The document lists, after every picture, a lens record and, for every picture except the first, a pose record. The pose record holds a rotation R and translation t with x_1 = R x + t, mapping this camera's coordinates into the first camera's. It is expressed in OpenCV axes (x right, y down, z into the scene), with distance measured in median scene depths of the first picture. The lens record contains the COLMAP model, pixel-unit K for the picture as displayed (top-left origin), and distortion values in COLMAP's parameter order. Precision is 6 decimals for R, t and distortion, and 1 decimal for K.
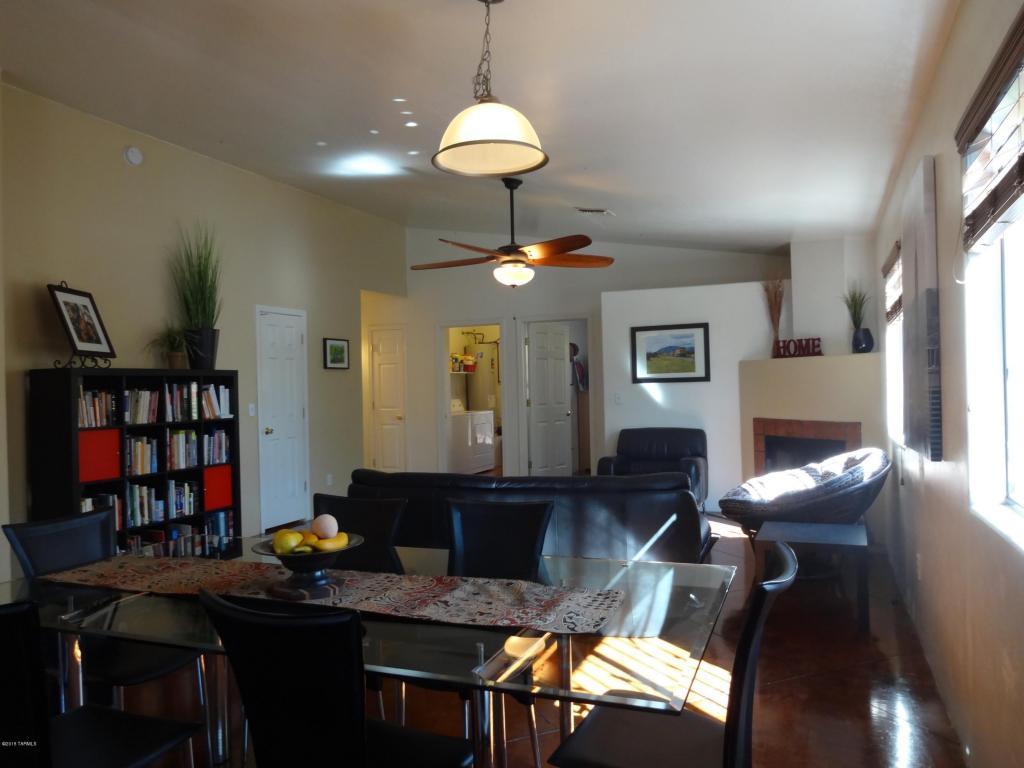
lens RADIAL K [[765.2, 0, 515.0], [0, 765.2, 385.7], [0, 0, 1]] dist [-0.012555, 0.001352]
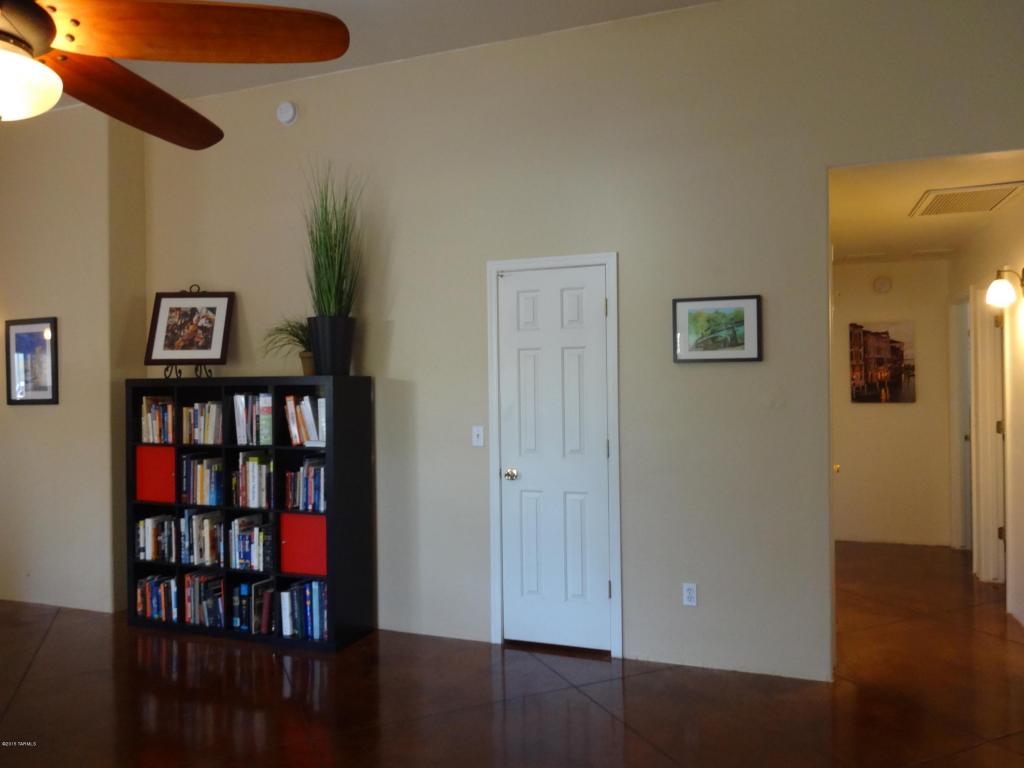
lens RADIAL K [[765.2, 0, 511.7], [0, 765.2, 384.4], [0, 0, 1]] dist [-0.012555, 0.001352]
pose [[0.024728, 0.011277, -0.999631, 0.334505], [0.006497, 0.999913, 0.011441, -0.020887], [0.999673, -0.006778, 0.024653, 1.262550]]
